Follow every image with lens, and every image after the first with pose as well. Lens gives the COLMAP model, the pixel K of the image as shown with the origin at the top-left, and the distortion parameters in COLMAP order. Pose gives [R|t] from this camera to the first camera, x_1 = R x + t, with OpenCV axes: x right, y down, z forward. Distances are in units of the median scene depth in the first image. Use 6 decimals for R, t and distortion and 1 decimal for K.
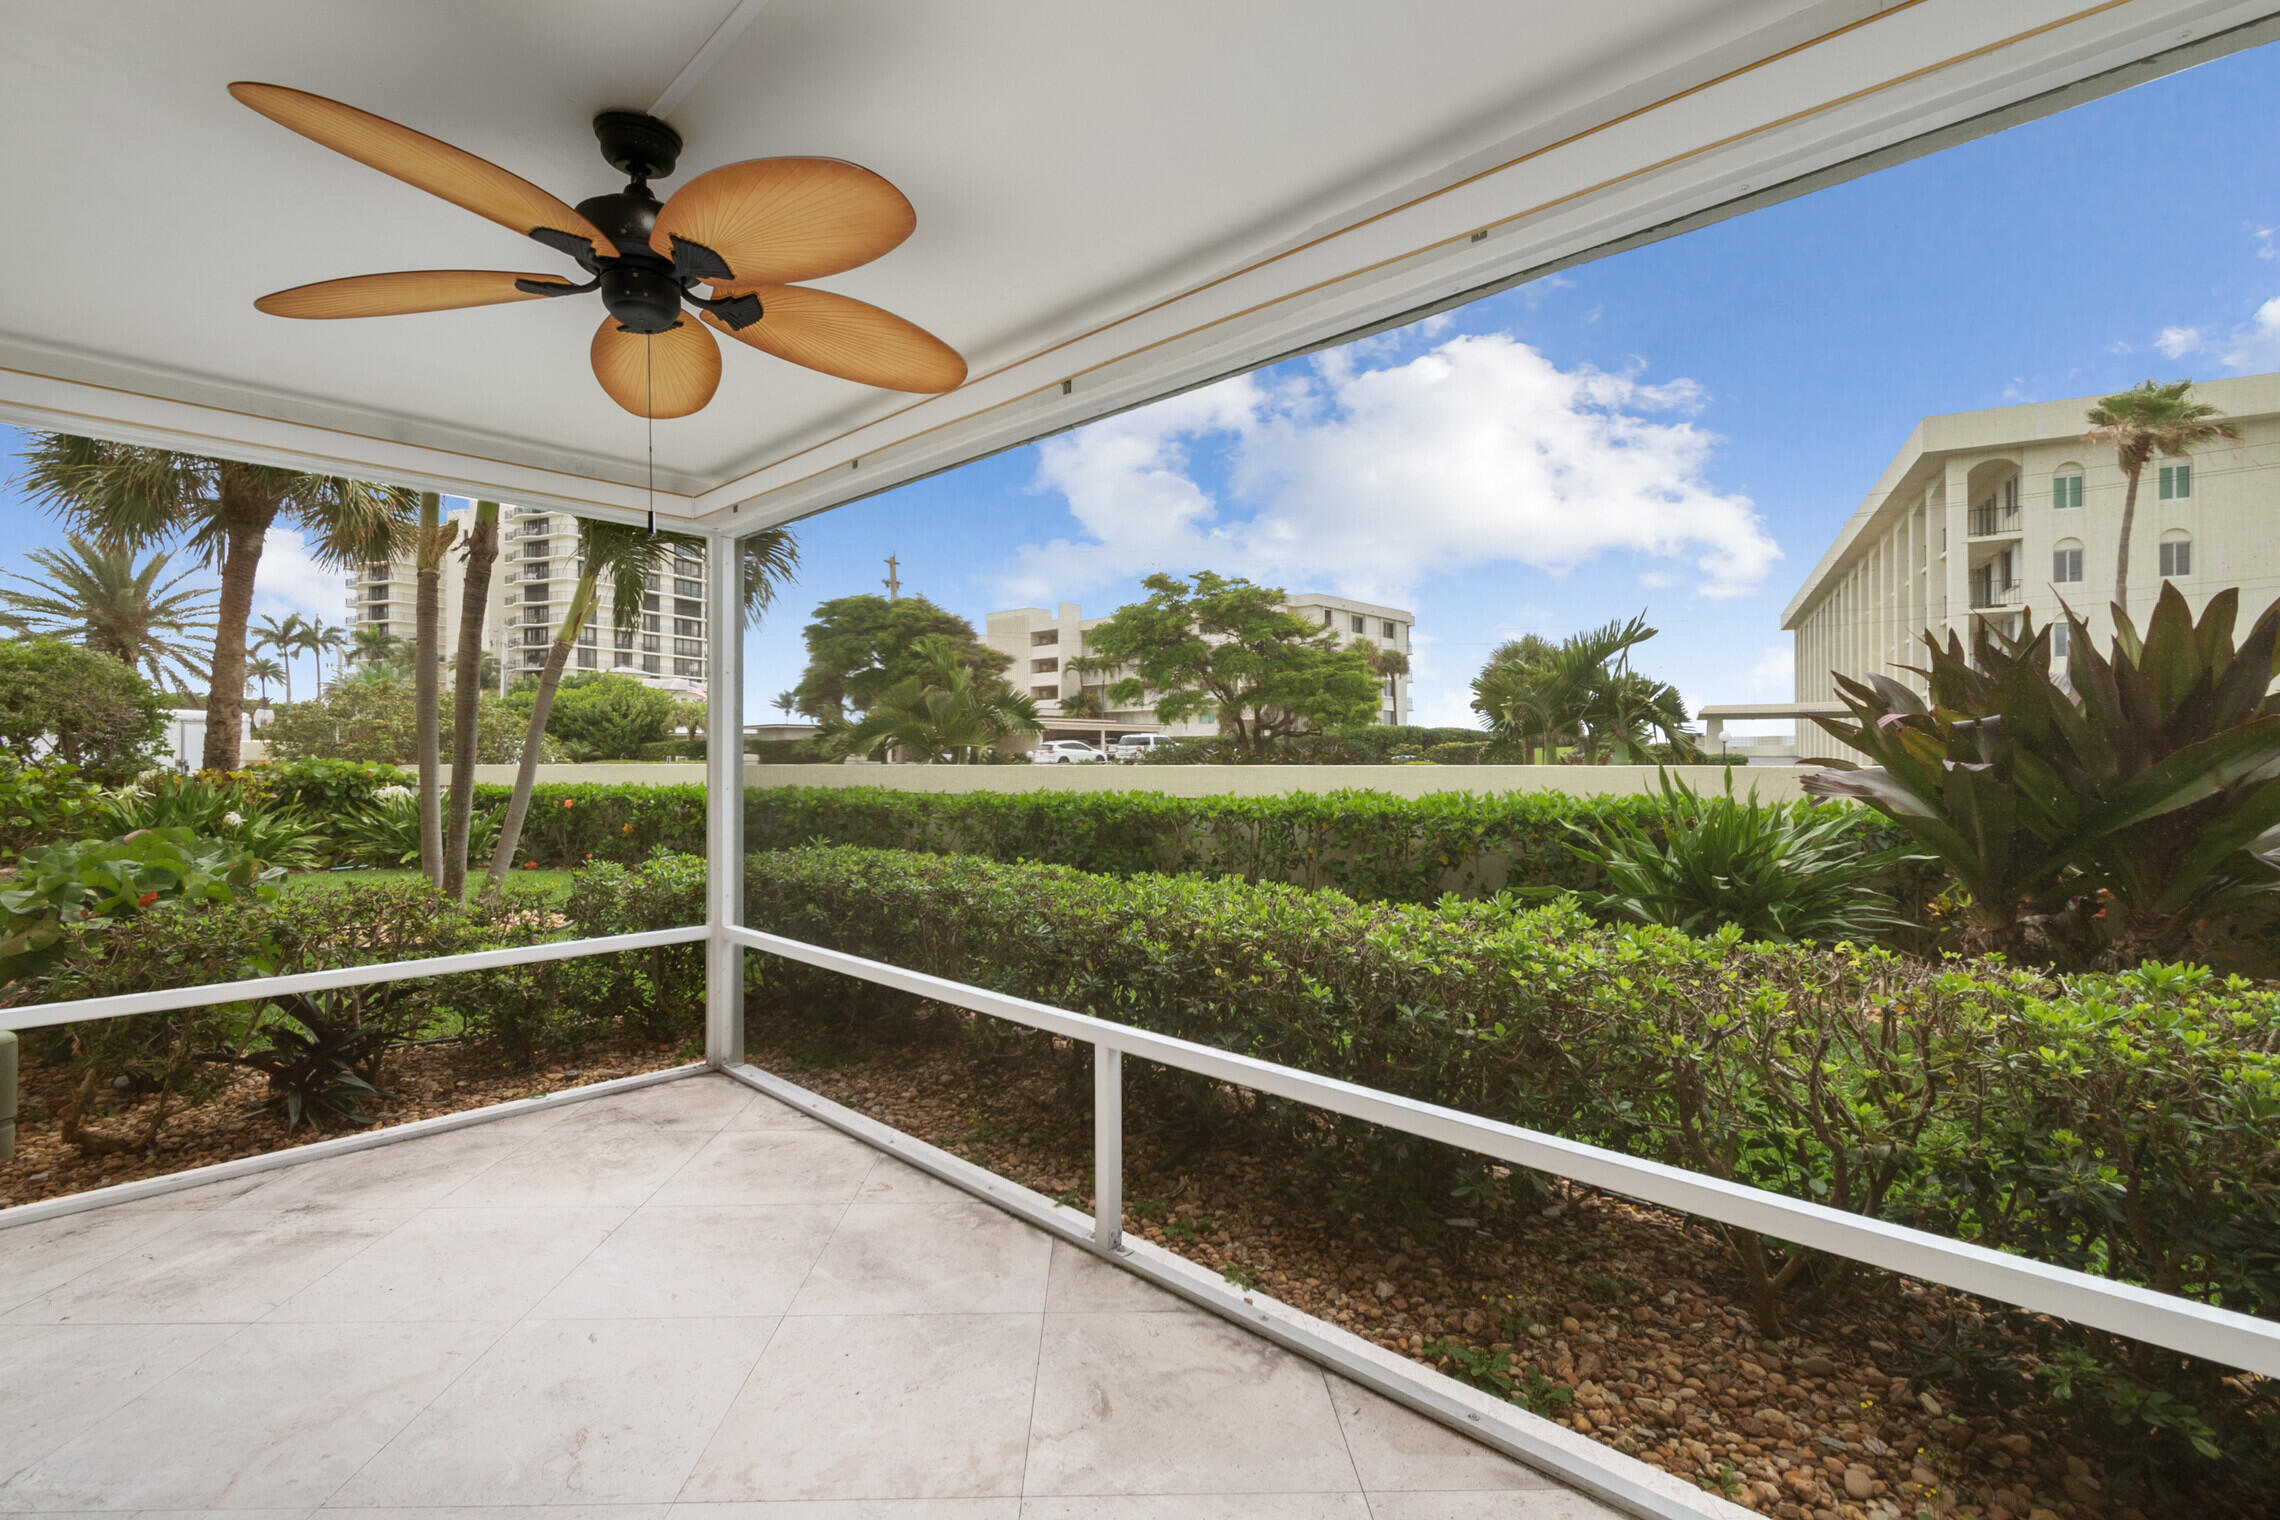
lens RADIAL K [[1025.1, 0, 1127.1], [0, 1025.1, 755.7], [0, 0, 1]] dist [-0.007511, 0.000378]
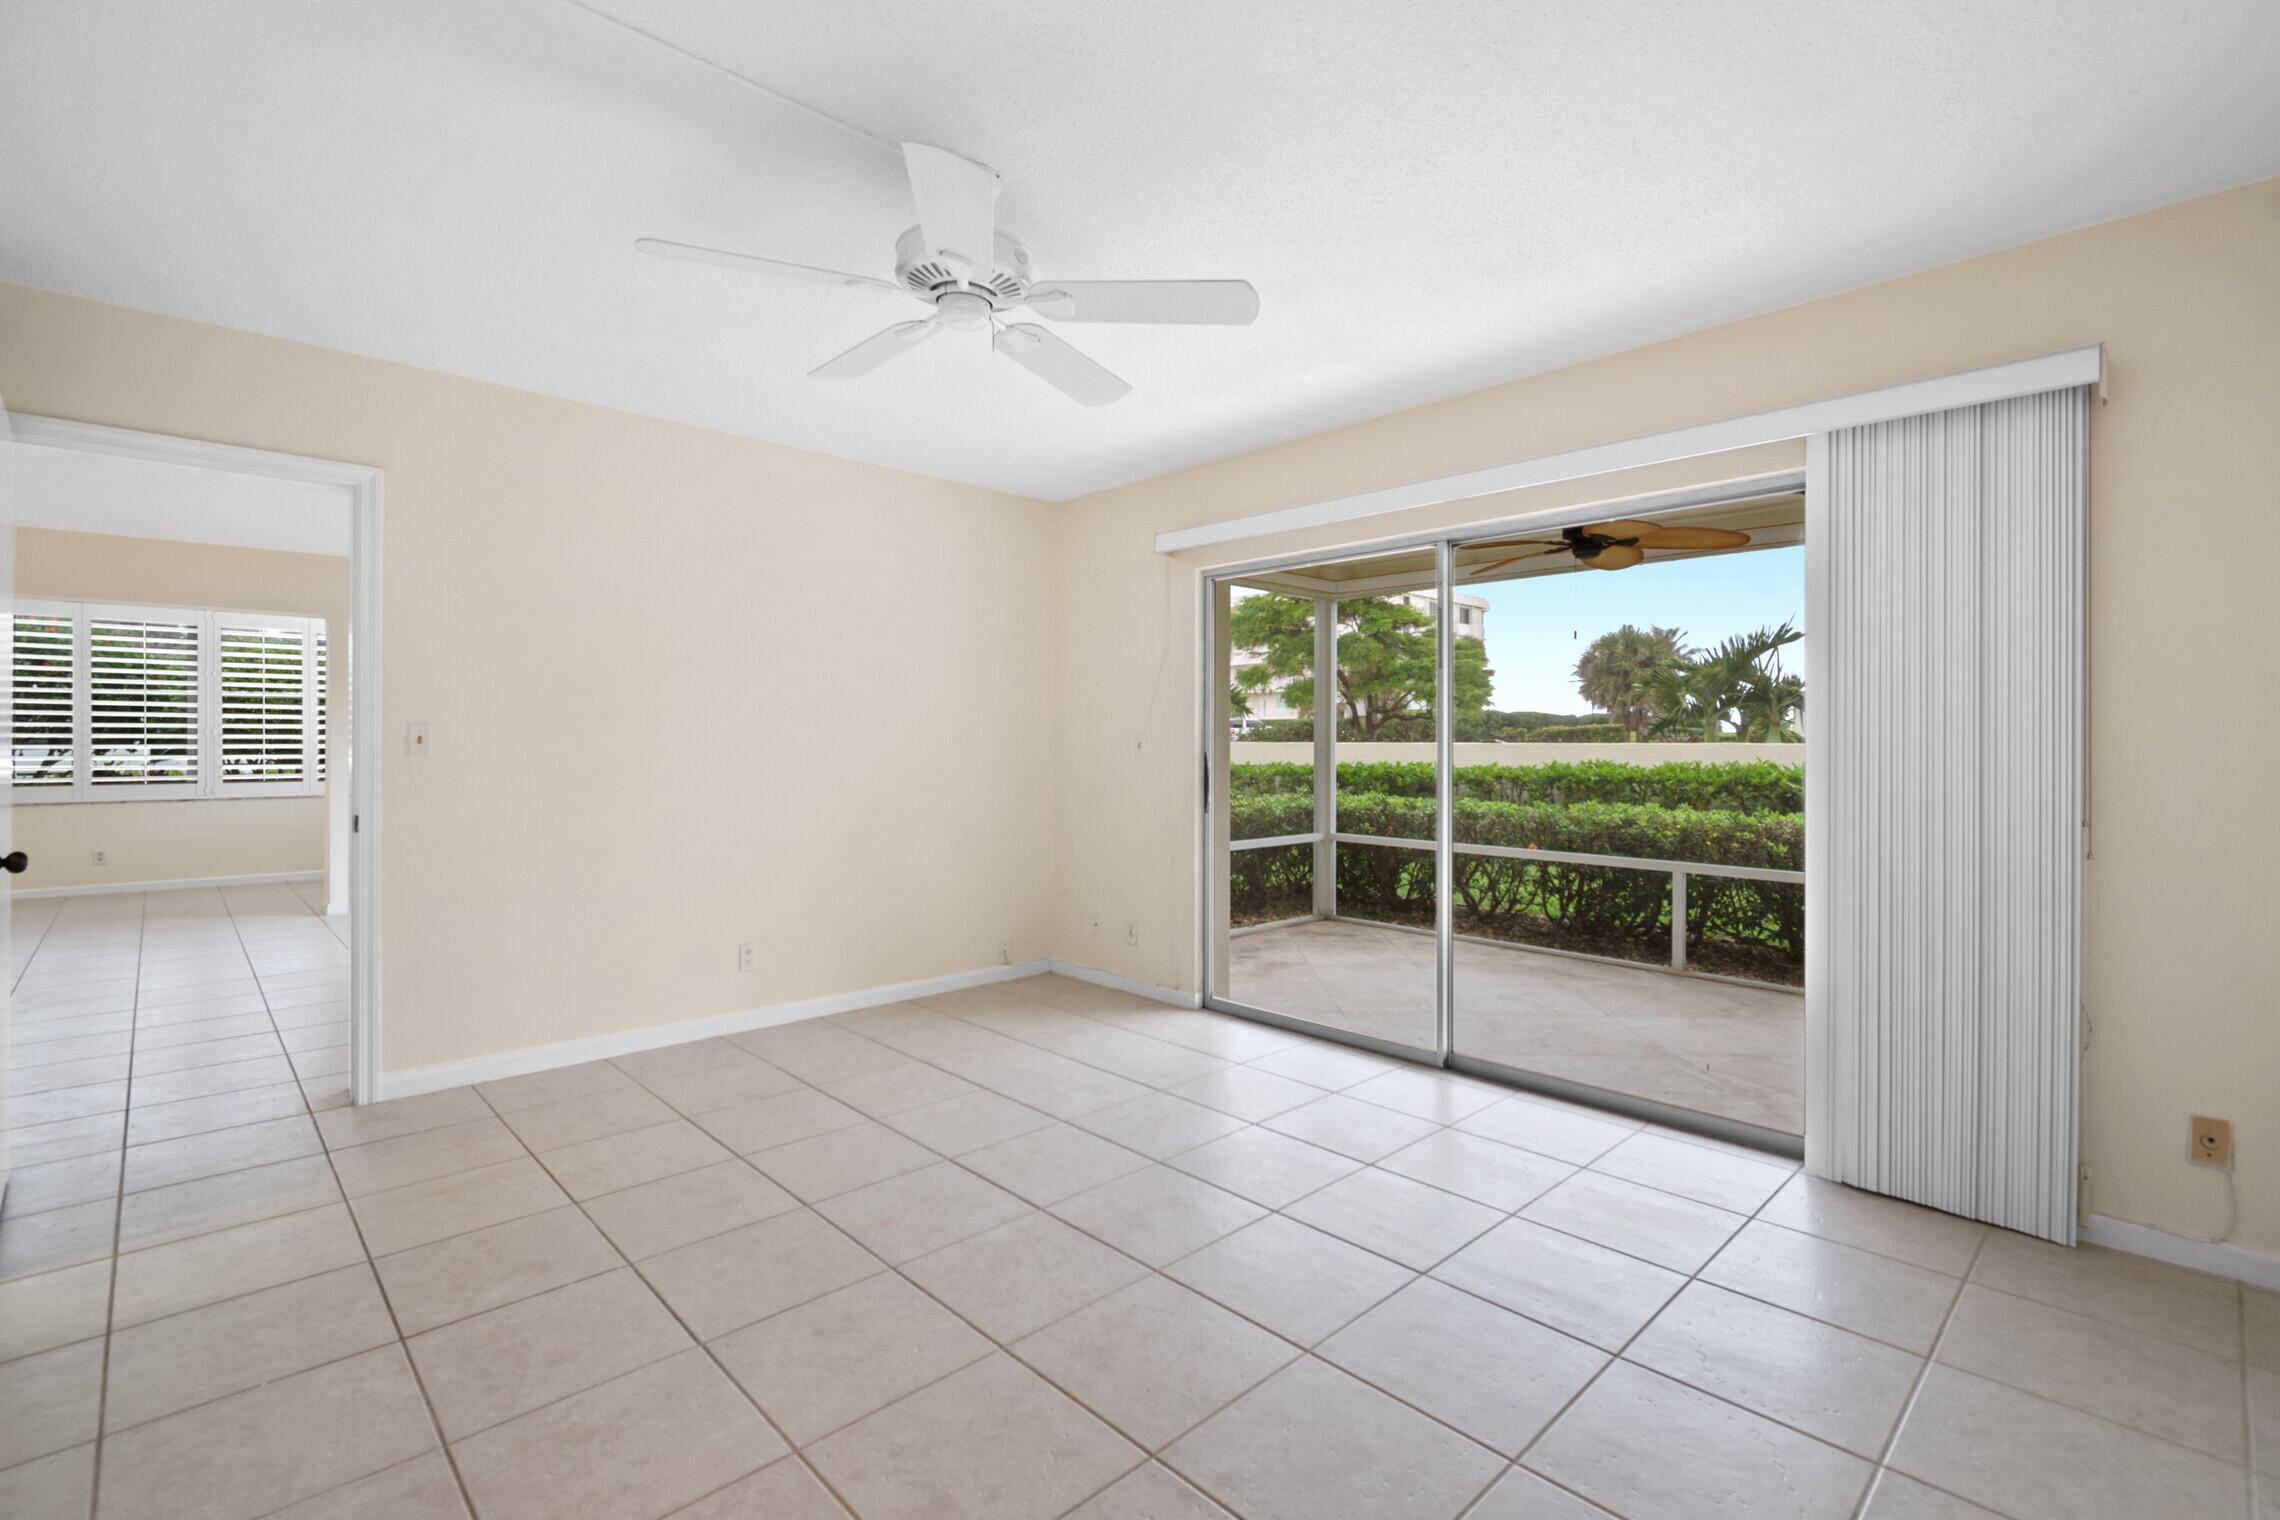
lens RADIAL K [[1025.1, 0, 1150.6], [0, 1025.1, 737.8], [0, 0, 1]] dist [-0.007511, 0.000378]
pose [[0.999592, 0.005603, -0.027997, -0.085159], [-0.005585, 0.999984, 0.000732, 0.001573], [0.028001, -0.000575, 0.999608, -0.090299]]
